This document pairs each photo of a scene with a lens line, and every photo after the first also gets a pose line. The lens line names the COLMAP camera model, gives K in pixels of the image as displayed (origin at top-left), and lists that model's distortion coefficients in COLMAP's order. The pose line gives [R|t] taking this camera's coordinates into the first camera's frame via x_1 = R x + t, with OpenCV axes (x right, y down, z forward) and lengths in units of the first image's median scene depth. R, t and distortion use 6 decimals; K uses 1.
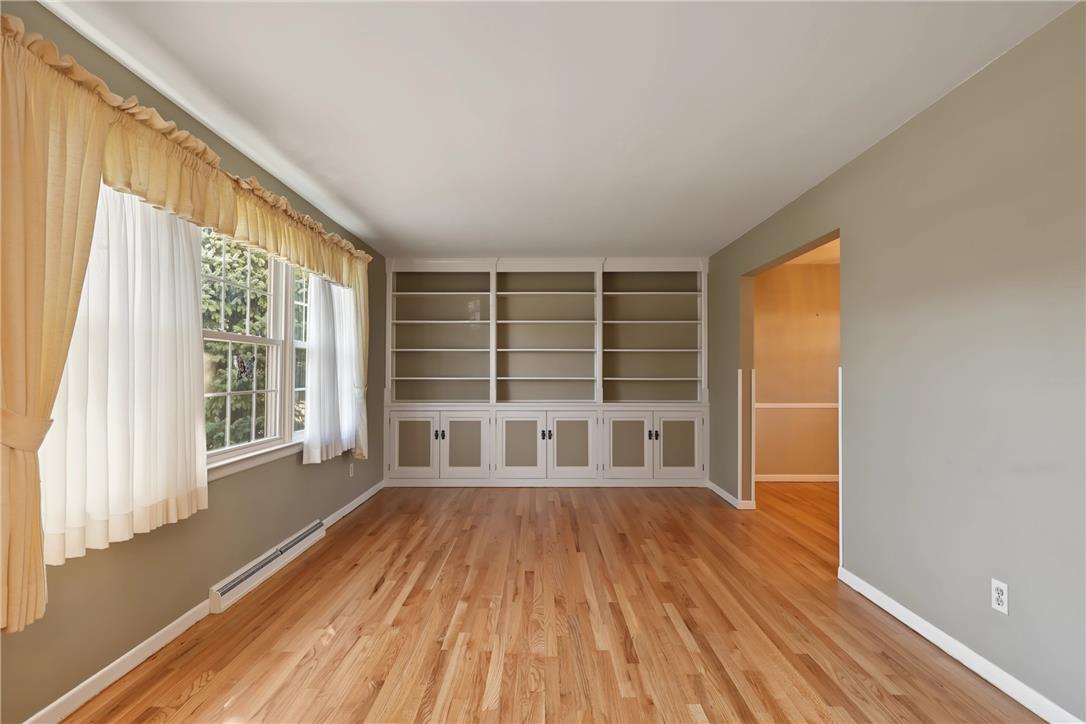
lens RADIAL K [[511.9, 0, 534.3], [0, 511.9, 371.7], [0, 0, 1]] dist [-0.001248, 0.004065]
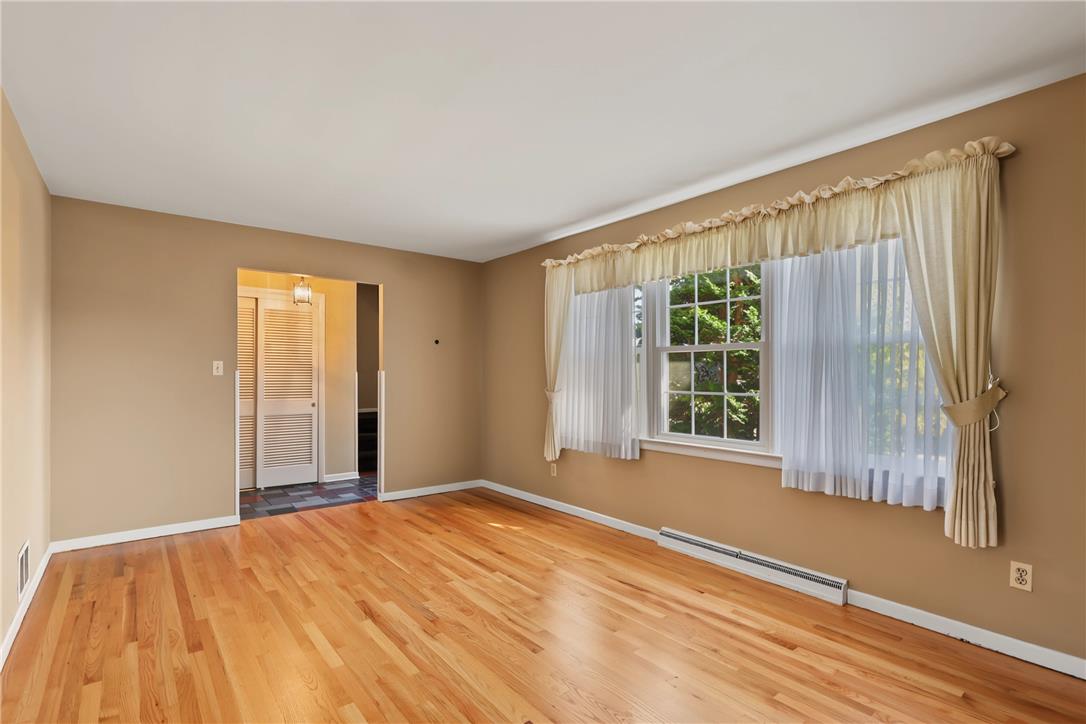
lens RADIAL K [[511.9, 0, 534.3], [0, 511.9, 371.7], [0, 0, 1]] dist [-0.001248, 0.004065]
pose [[-0.780318, -0.007013, -0.625344, 0.505314], [-0.003908, 0.999972, -0.006339, 0.000247], [0.625371, -0.002503, -0.780324, 1.751438]]
